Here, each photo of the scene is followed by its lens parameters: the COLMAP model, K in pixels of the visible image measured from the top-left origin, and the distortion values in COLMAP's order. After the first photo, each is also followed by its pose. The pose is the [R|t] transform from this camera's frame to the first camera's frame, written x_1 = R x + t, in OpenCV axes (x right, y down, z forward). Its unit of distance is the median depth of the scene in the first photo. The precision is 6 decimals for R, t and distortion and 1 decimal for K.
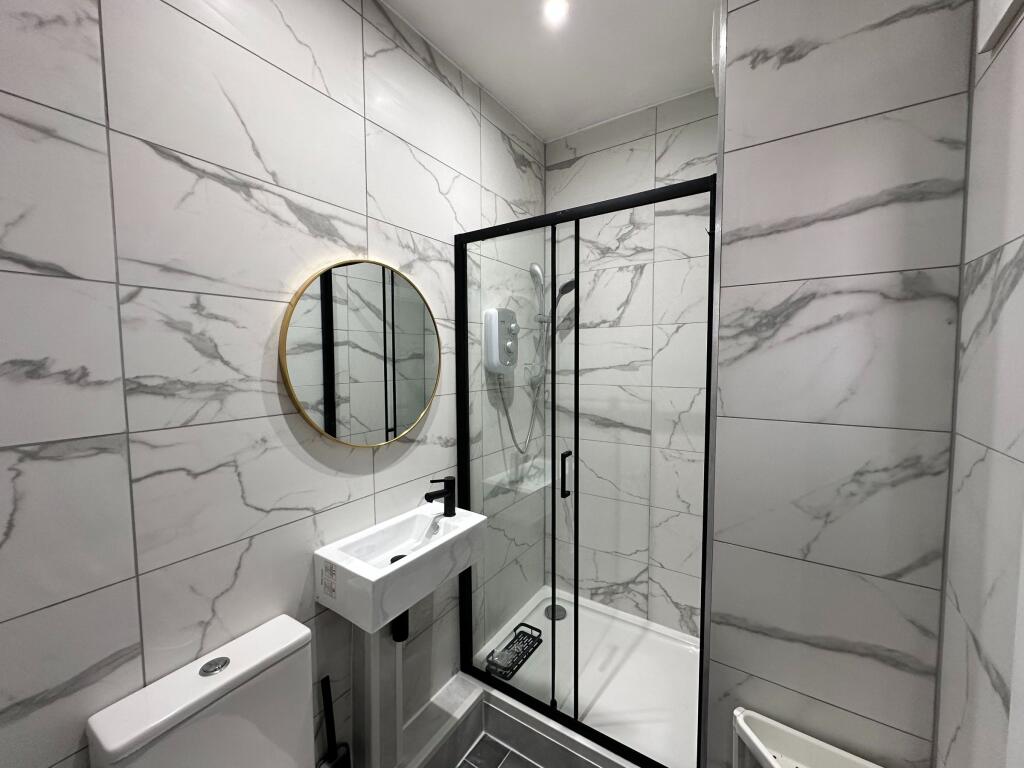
lens RADIAL K [[406.9, 0, 513.2], [0, 406.9, 383.7], [0, 0, 1]] dist [-0.001473, 0.001016]
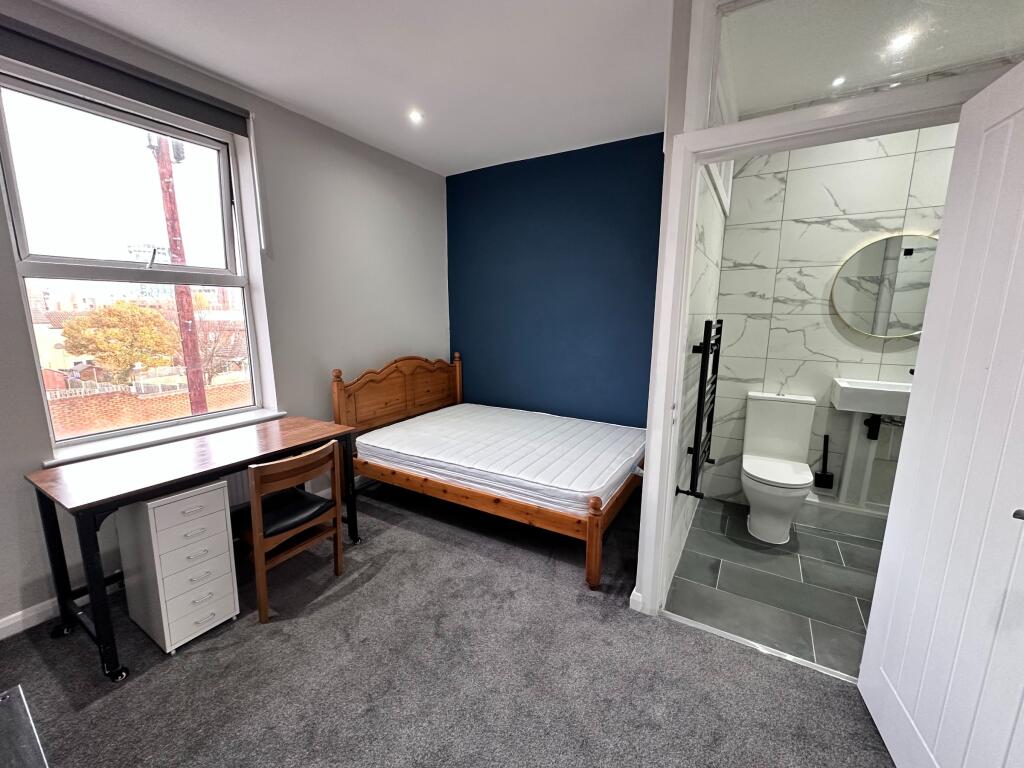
lens RADIAL K [[406.9, 0, 515.4], [0, 406.9, 383.7], [0, 0, 1]] dist [-0.001473, 0.001016]
pose [[0.048249, 0.175242, -0.983342, 2.012502], [-0.073158, 0.982465, 0.171496, 0.229412], [0.996153, 0.063665, 0.060223, -1.083147]]
